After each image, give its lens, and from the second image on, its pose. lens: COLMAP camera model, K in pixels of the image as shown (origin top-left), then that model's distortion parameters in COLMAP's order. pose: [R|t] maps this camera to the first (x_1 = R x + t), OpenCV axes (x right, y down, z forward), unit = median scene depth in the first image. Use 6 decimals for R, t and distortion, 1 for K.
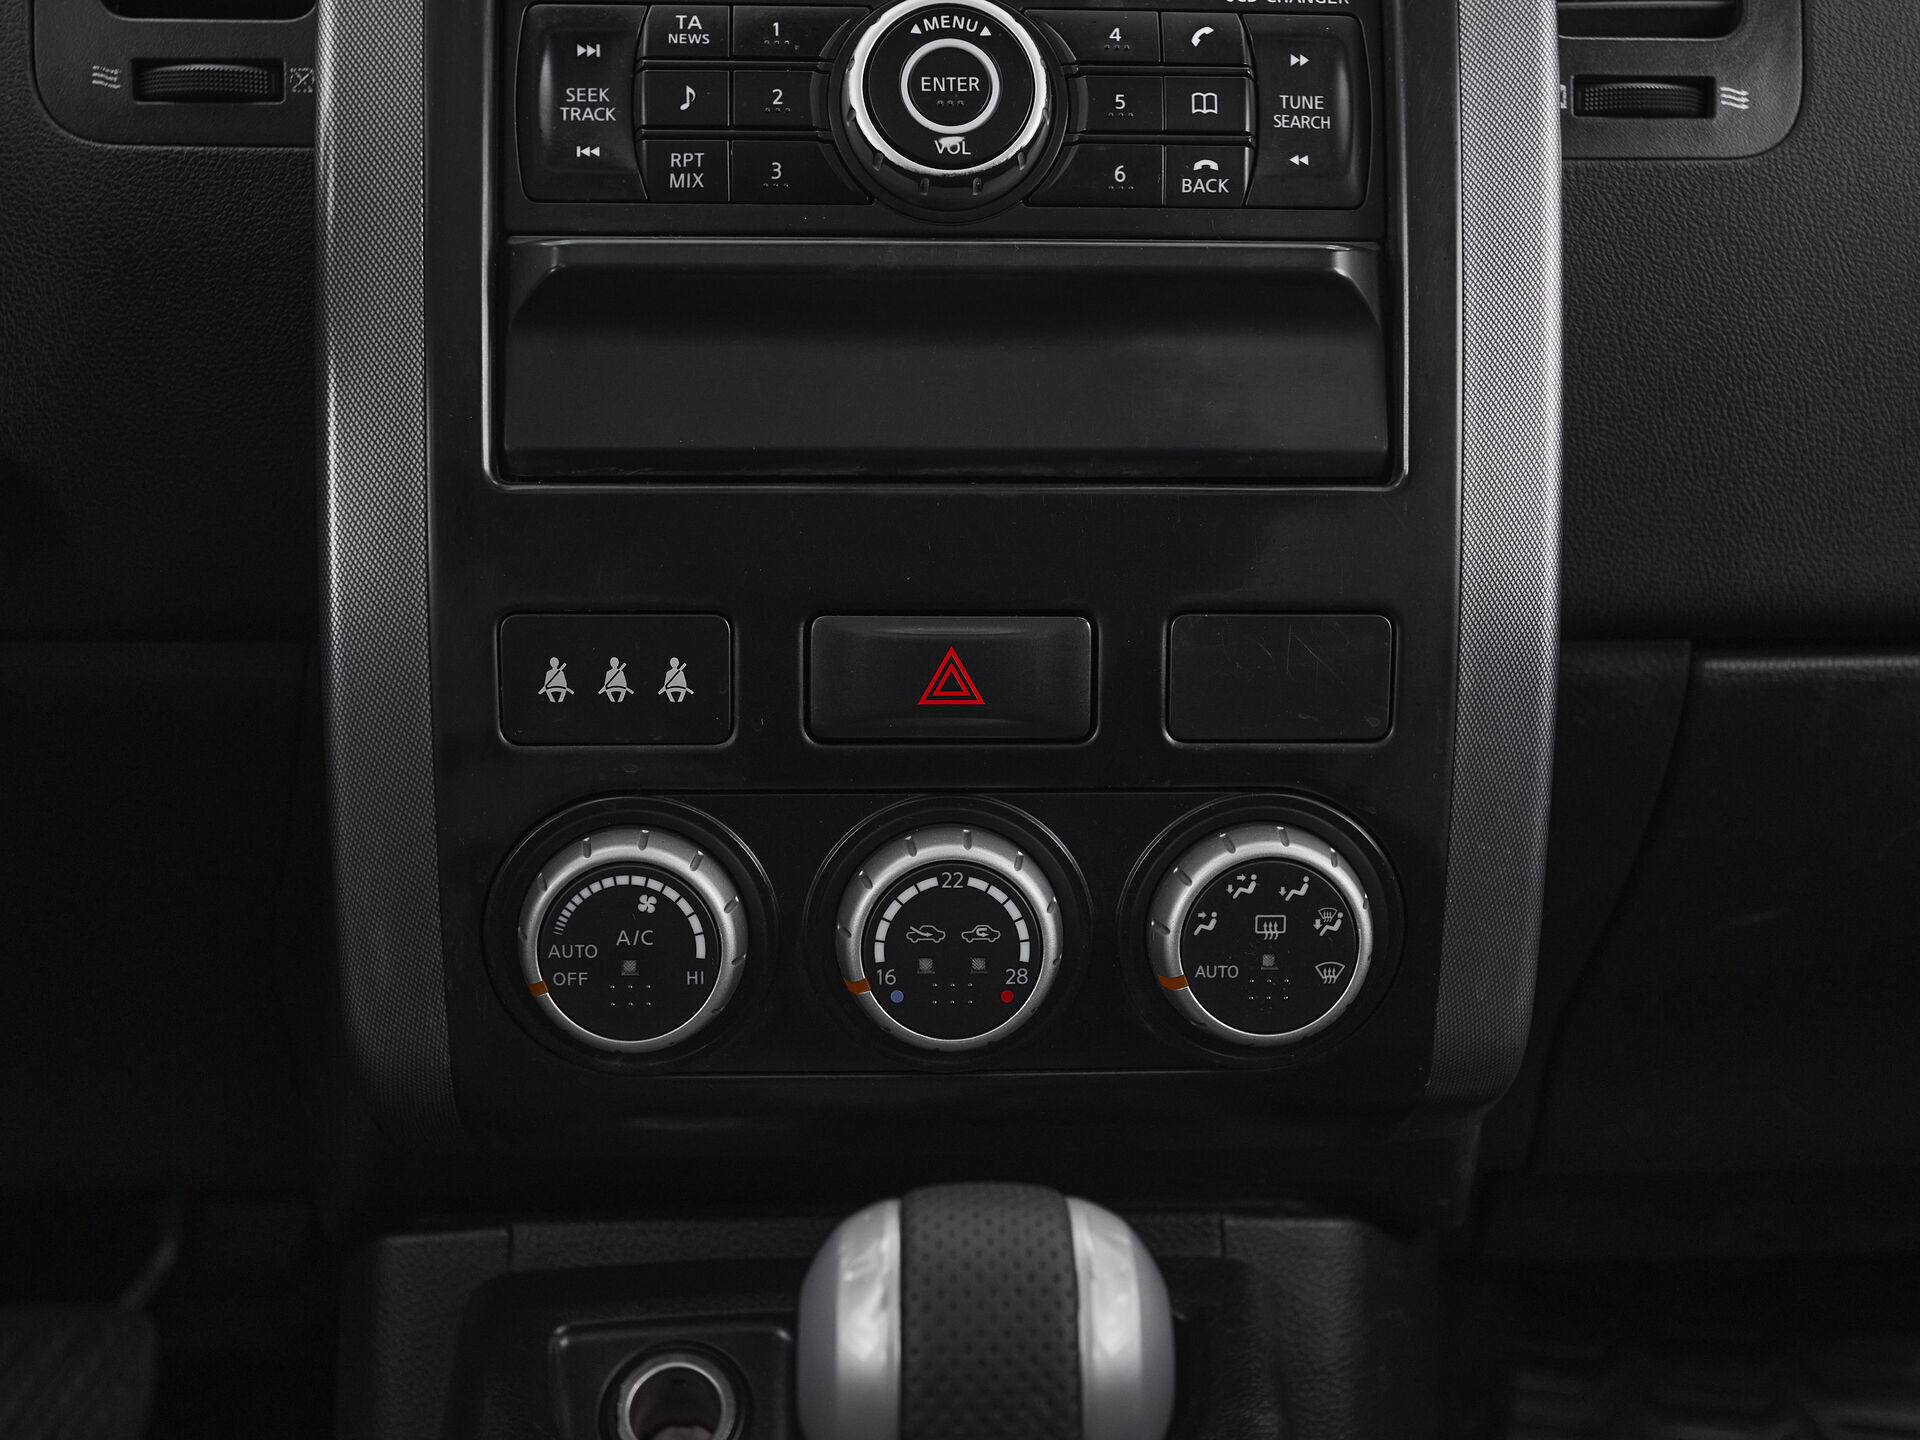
lens RADIAL K [[2471.2, 0, 957.5], [0, 2471.2, 753.6], [0, 0, 1]] dist [0.034414, 0.000000]
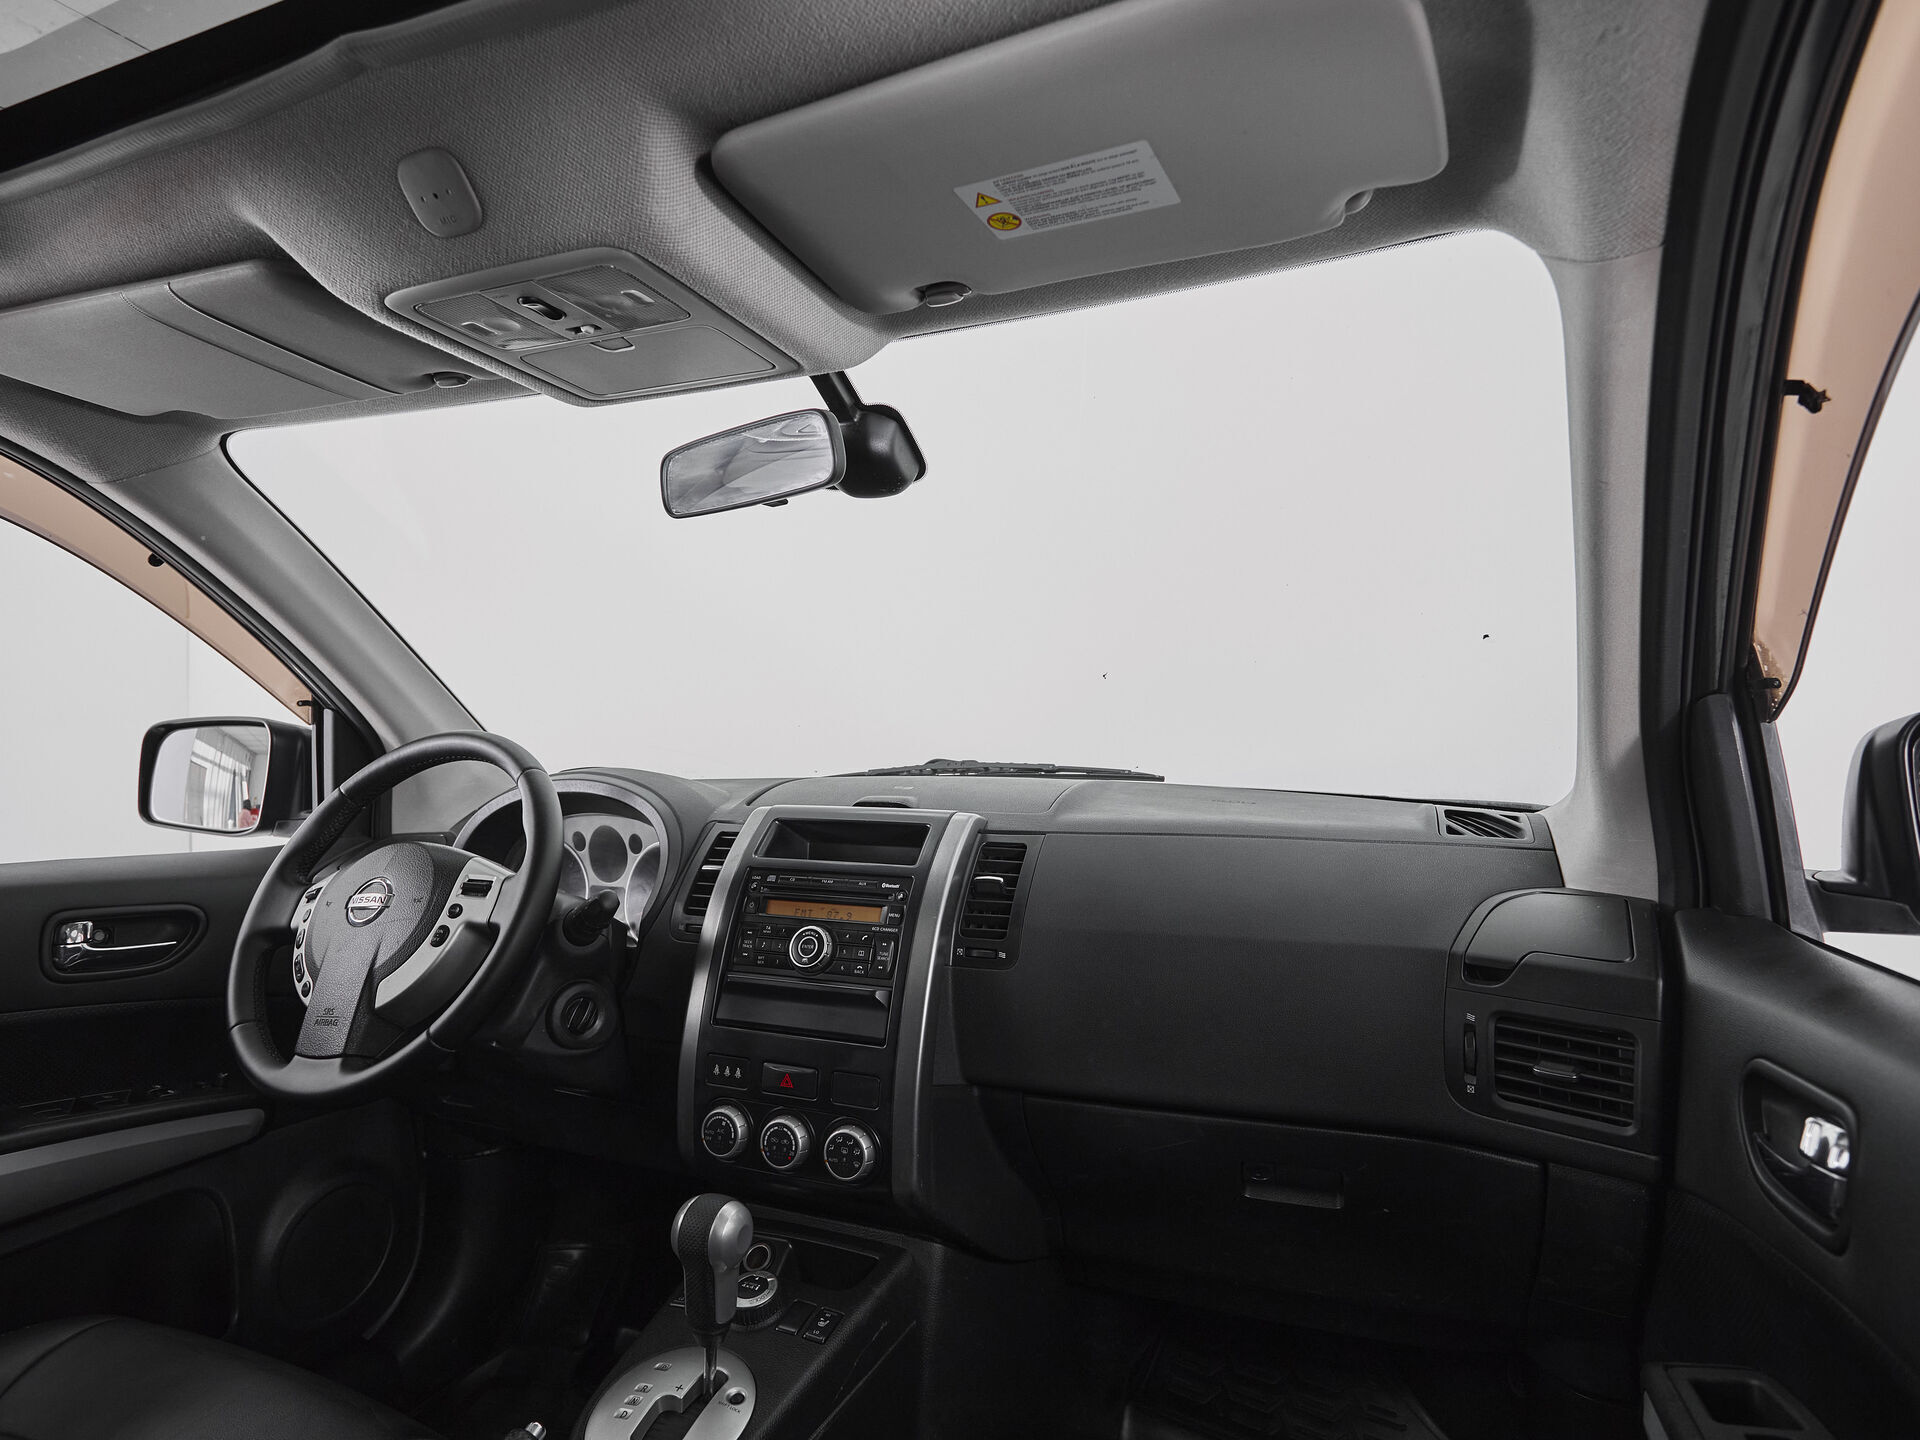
lens RADIAL K [[1045.6, 0, 956.3], [0, 1045.6, 718.5], [0, 0, 1]] dist [-0.002331, -0.004901]
pose [[0.901842, -0.019344, -0.431633, 1.094431], [-0.109782, 0.955953, -0.272216, -0.173822], [0.417887, 0.292881, 0.859995, -0.693027]]
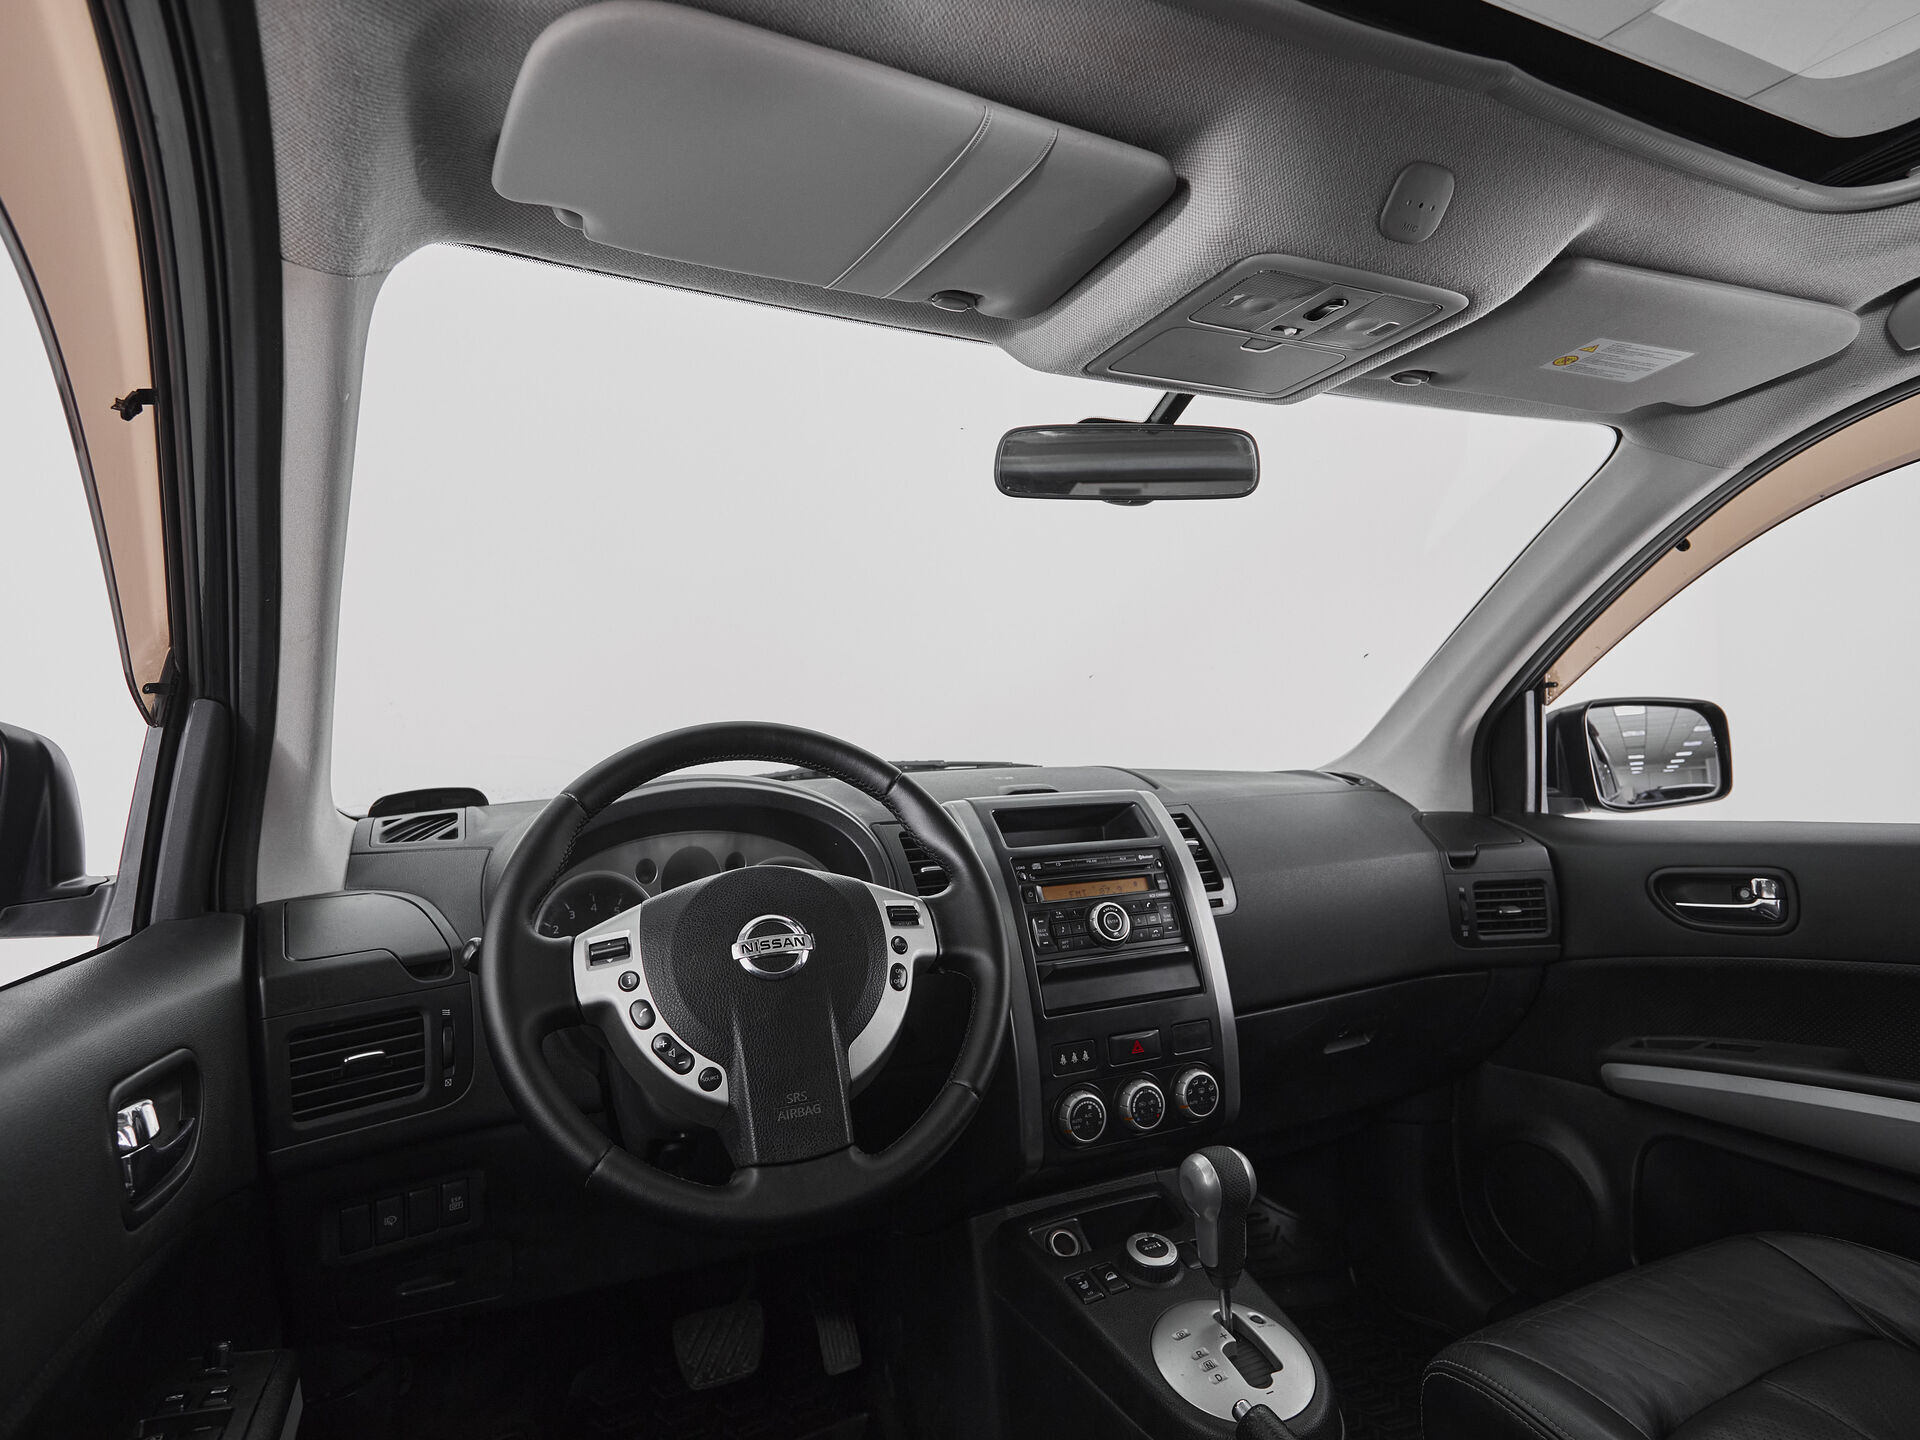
lens RADIAL K [[1045.6, 0, 958.5], [0, 1045.6, 718.1], [0, 0, 1]] dist [-0.002331, -0.004901]
pose [[0.929146, -0.031369, 0.368381, -1.028780], [0.142623, 0.949682, -0.278861, -0.117373], [-0.341097, 0.311642, 0.886866, -0.852943]]
